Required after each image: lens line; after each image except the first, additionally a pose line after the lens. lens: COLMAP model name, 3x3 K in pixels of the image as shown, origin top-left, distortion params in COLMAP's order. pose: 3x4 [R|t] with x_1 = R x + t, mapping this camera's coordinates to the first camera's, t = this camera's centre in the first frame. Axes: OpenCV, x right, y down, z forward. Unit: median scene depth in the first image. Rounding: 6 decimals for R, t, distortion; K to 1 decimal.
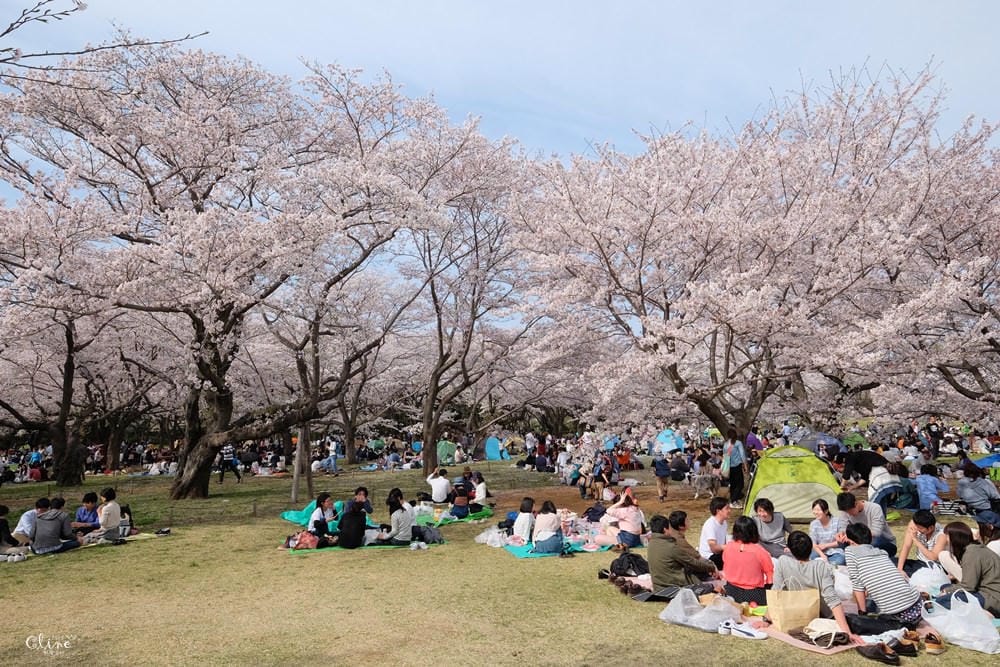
lens RADIAL K [[609.6, 0, 496.4], [0, 609.6, 332.2], [0, 0, 1]] dist [0.000963, 0.002634]
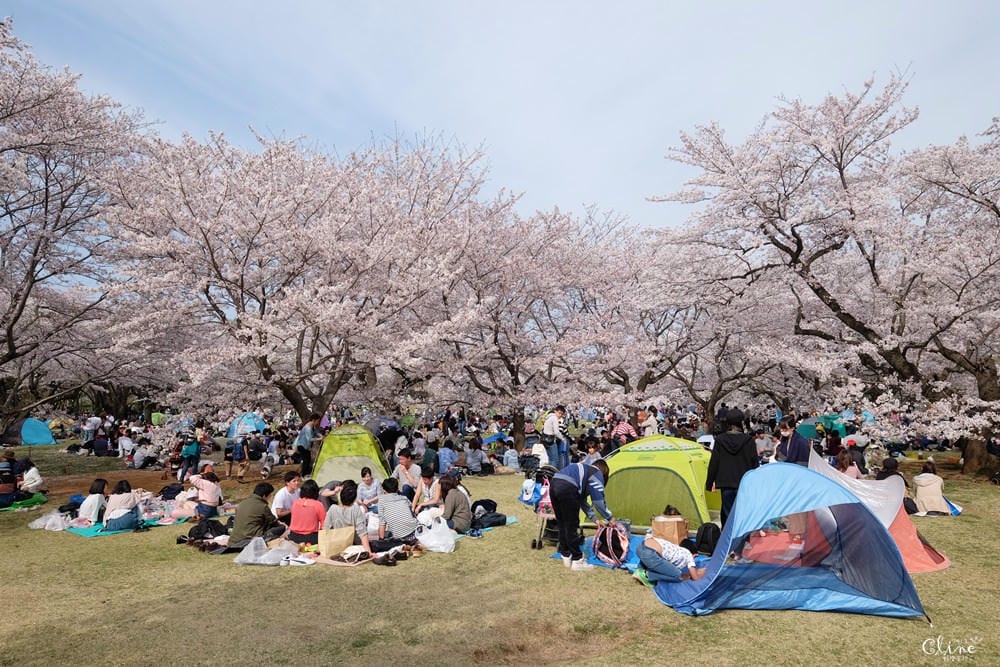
lens RADIAL K [[609.6, 0, 496.4], [0, 609.6, 332.2], [0, 0, 1]] dist [0.000963, 0.002634]
pose [[0.791652, 0.091717, 0.604049, -0.057547], [-0.108487, 0.994059, -0.008754, -0.026294], [-0.601264, -0.058601, 0.796899, -0.160717]]
